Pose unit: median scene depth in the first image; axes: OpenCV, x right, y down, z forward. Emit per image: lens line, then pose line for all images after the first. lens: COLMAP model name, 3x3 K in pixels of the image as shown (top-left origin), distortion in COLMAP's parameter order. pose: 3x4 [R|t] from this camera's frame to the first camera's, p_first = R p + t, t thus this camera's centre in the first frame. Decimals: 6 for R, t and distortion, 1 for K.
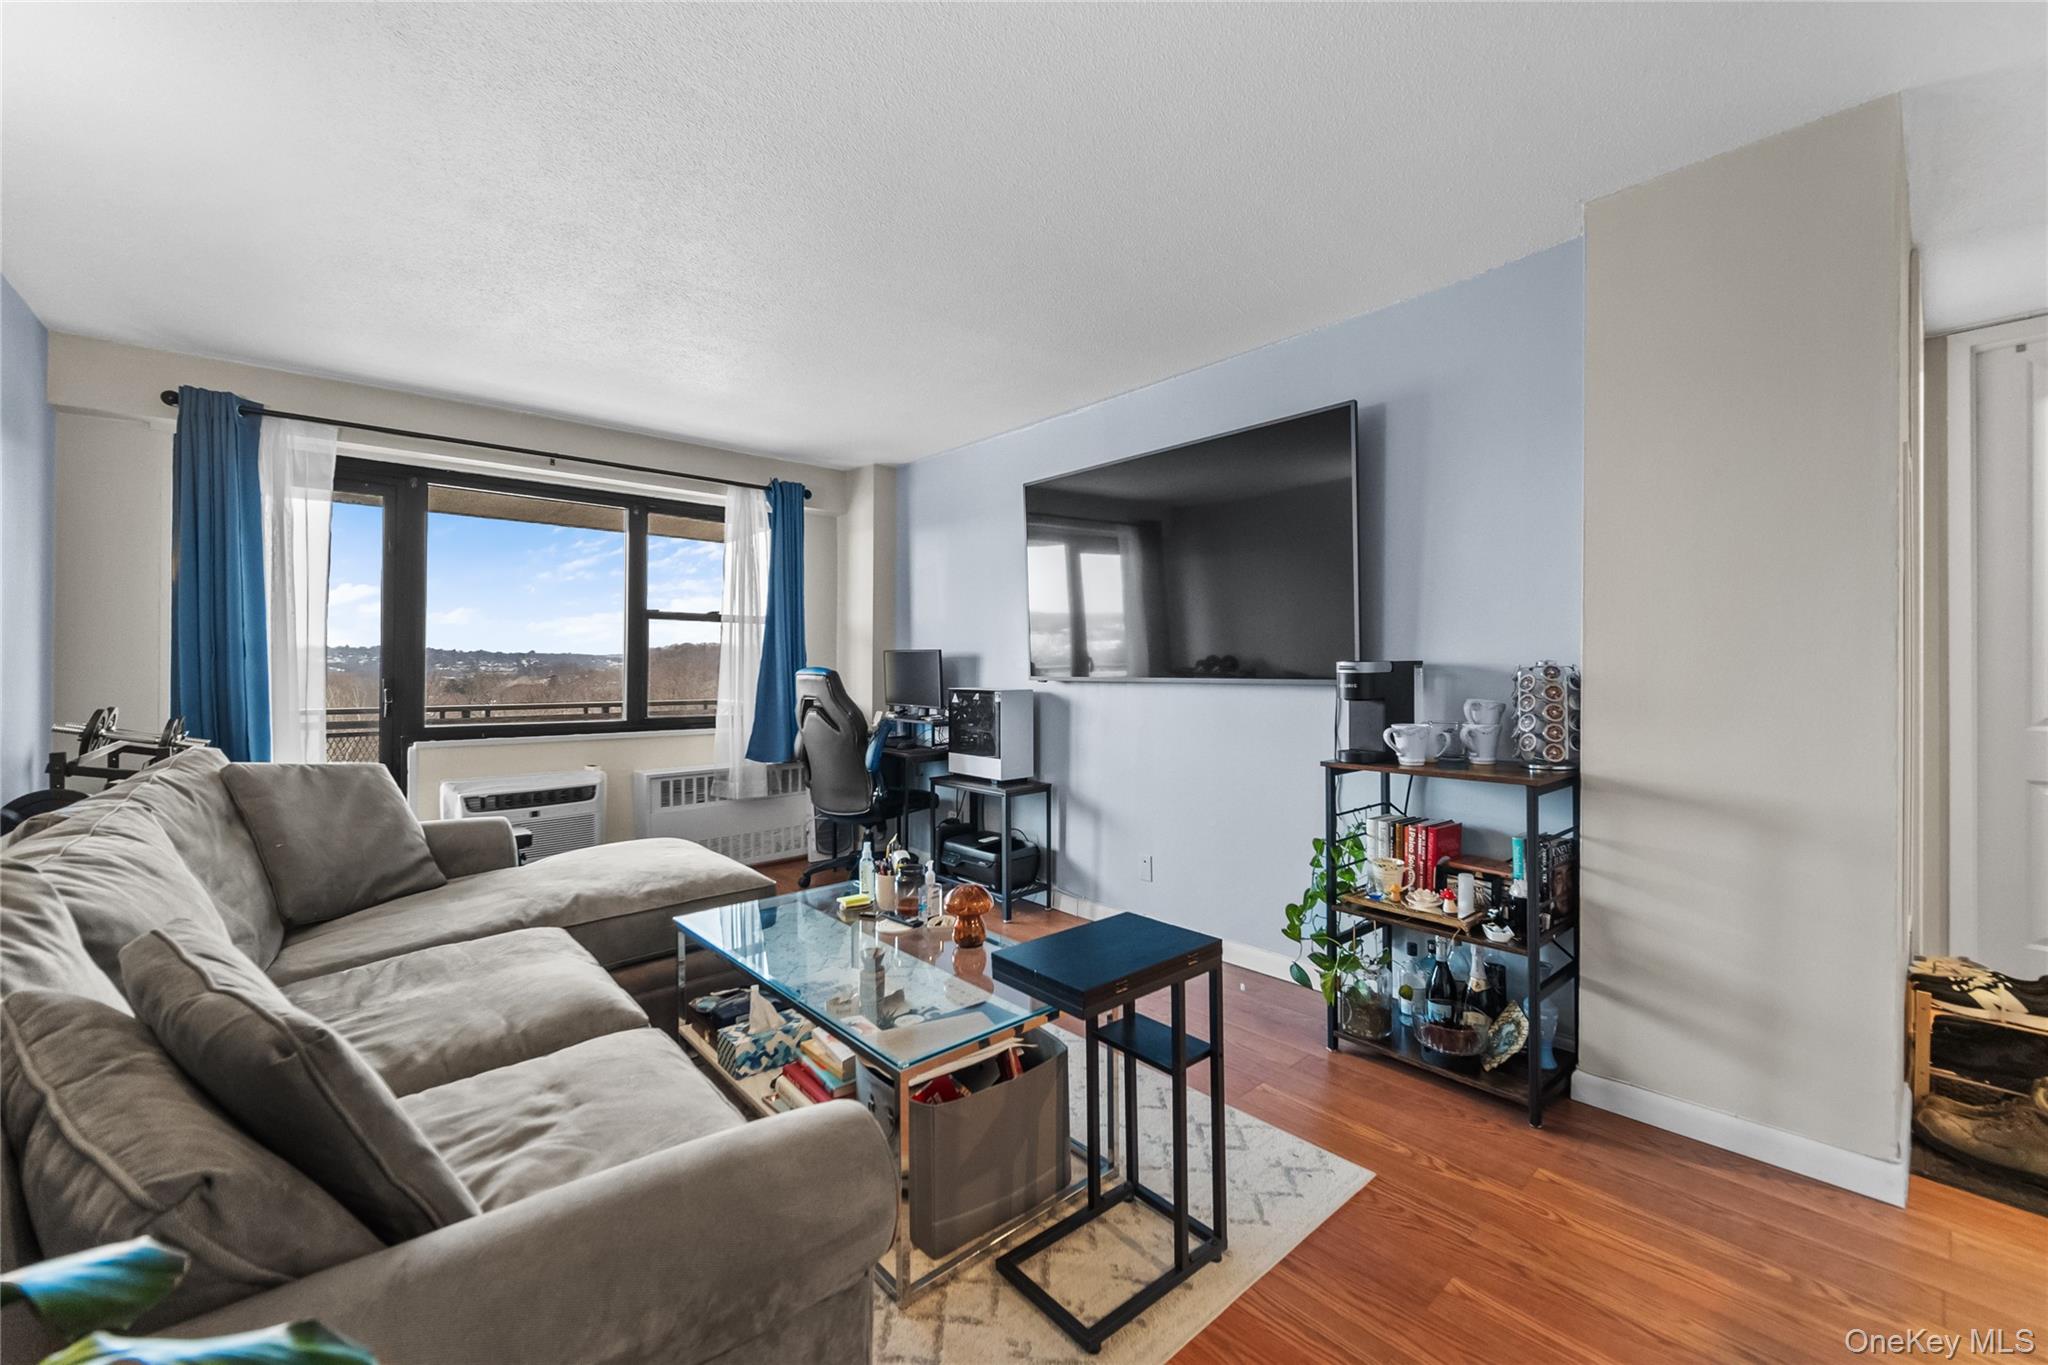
lens RADIAL K [[817.2, 0, 1025.7], [0, 817.2, 668.3], [0, 0, 1]] dist [-0.002231, -0.000326]
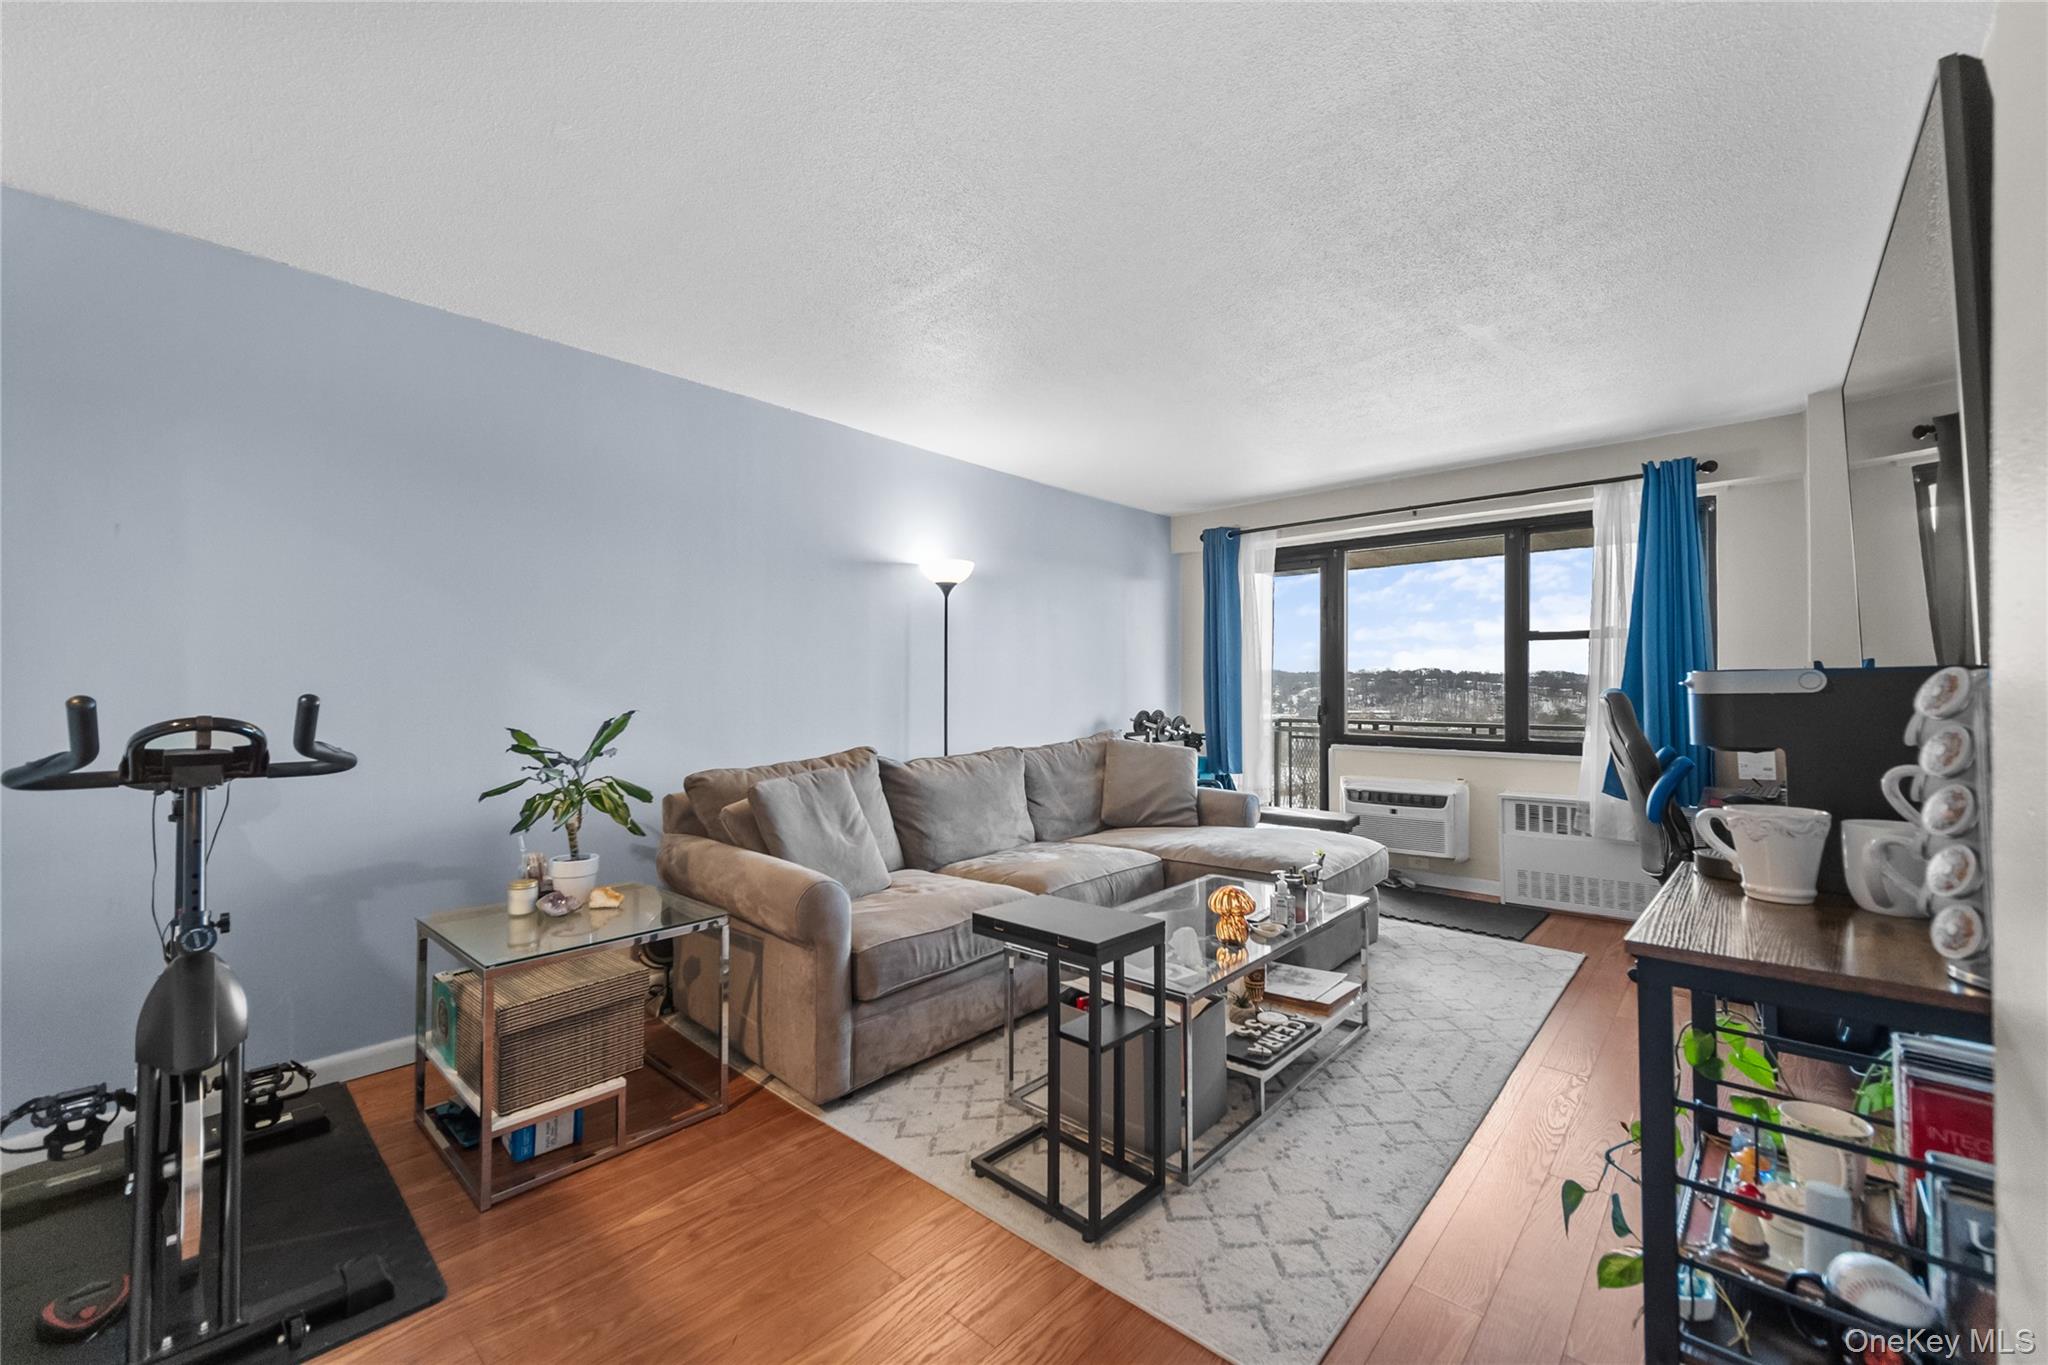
lens RADIAL K [[815.3, 0, 1020.5], [0, 815.3, 678.5], [0, 0, 1]] dist [-0.001184, -0.000369]
pose [[0.109951, -0.014644, -0.993829, 0.521217], [-0.001928, 0.999886, -0.014947, 0.002305], [0.993935, 0.003559, 0.109911, 0.320299]]
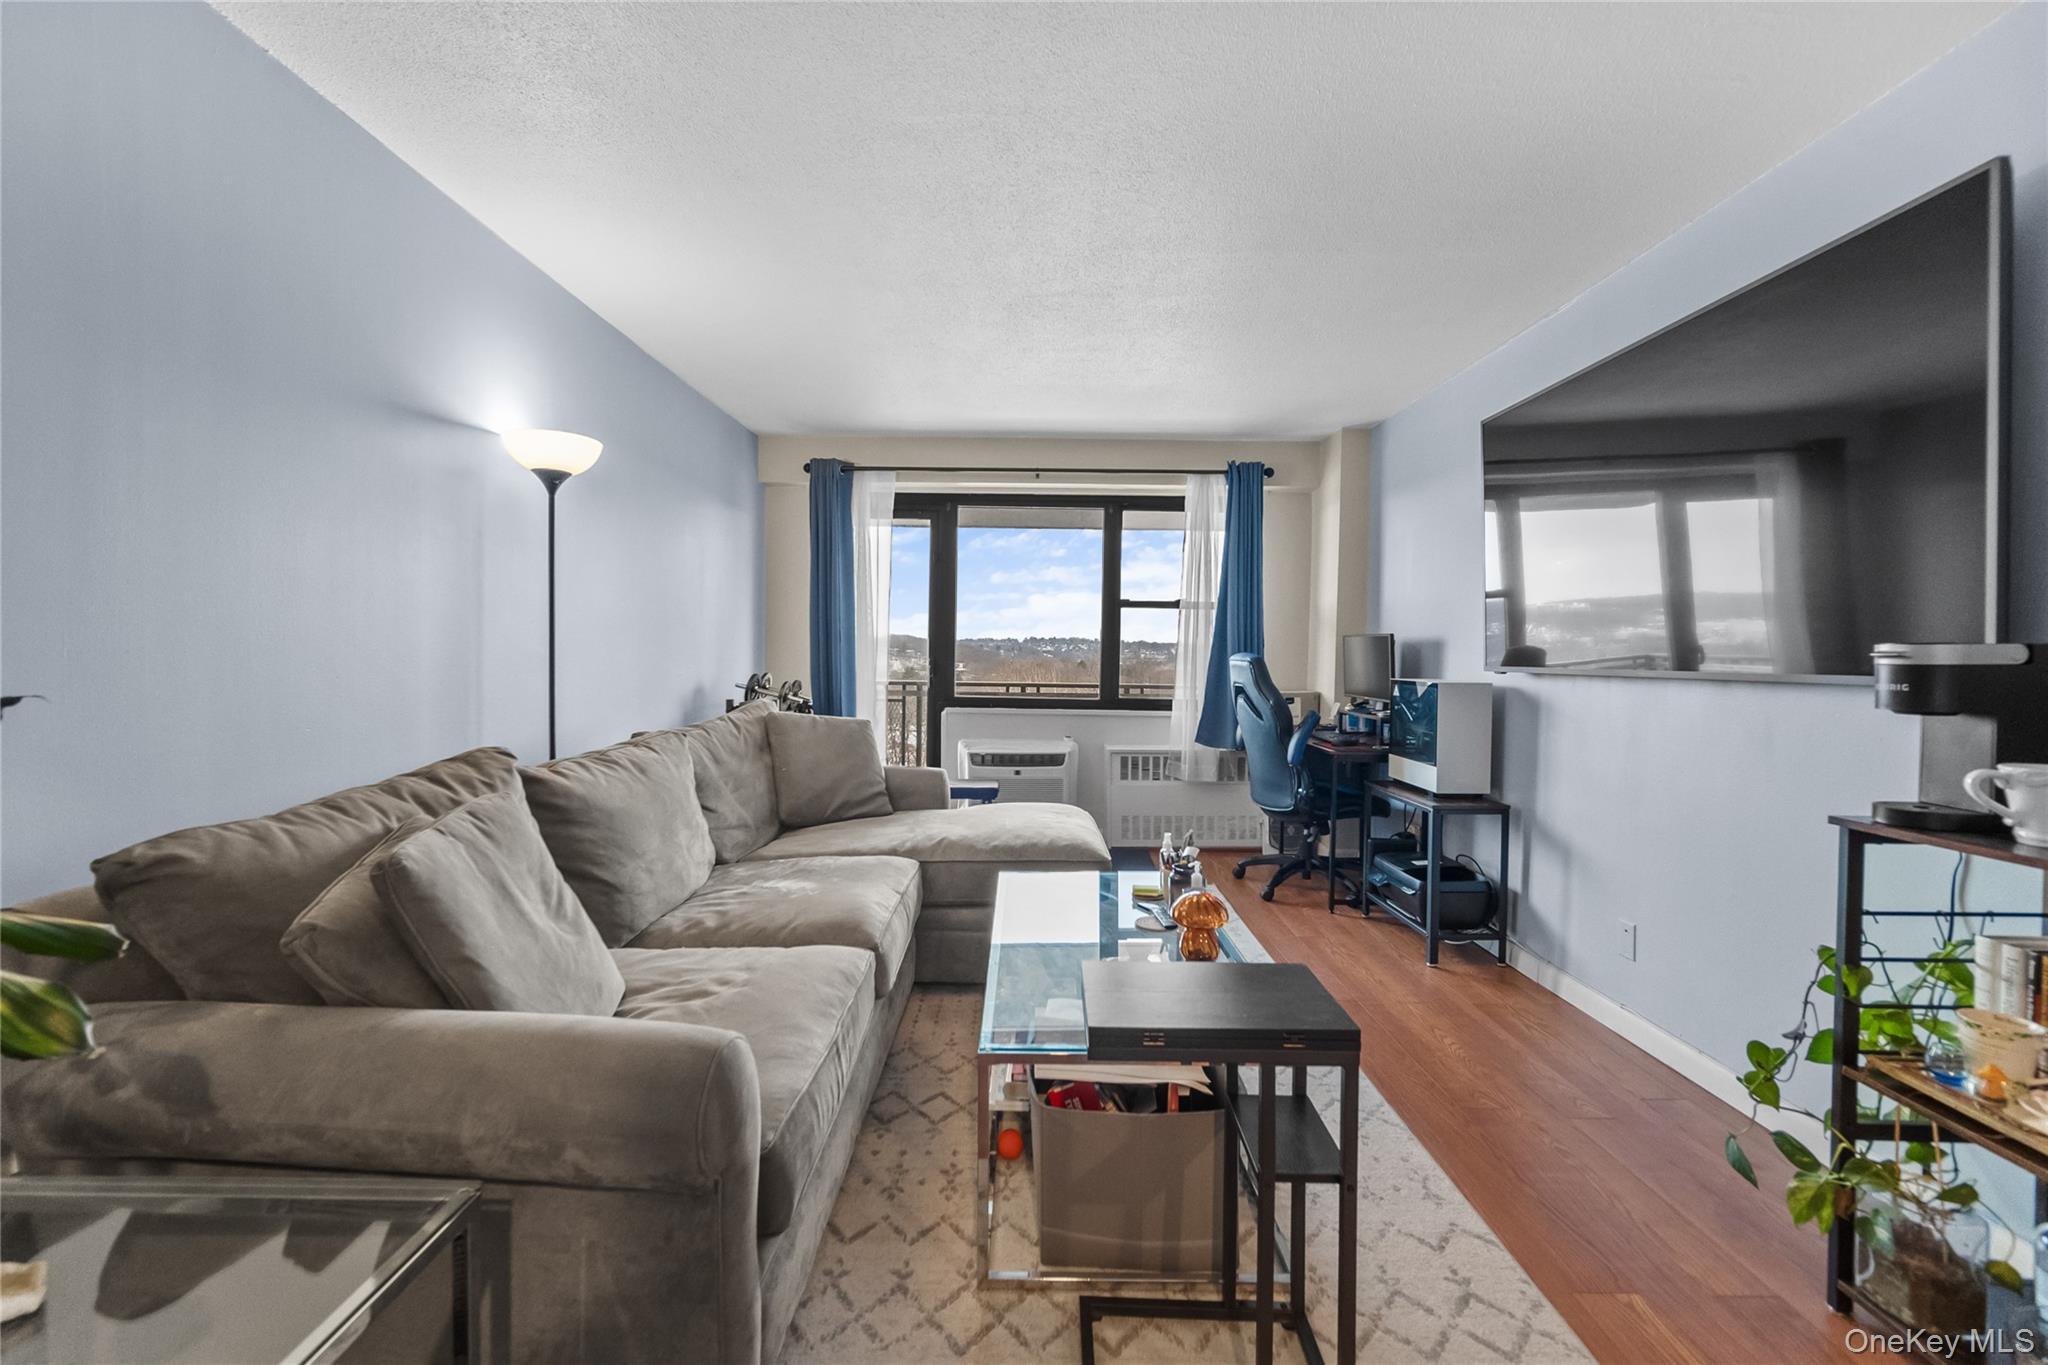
lens RADIAL K [[815.3, 0, 1020.5], [0, 815.3, 678.5], [0, 0, 1]] dist [-0.001184, -0.000369]
pose [[0.741645, 0.029331, -0.670151, 0.198260], [-0.012630, 0.999477, 0.029767, 0.003947], [0.670673, -0.013613, 0.741628, 0.114729]]
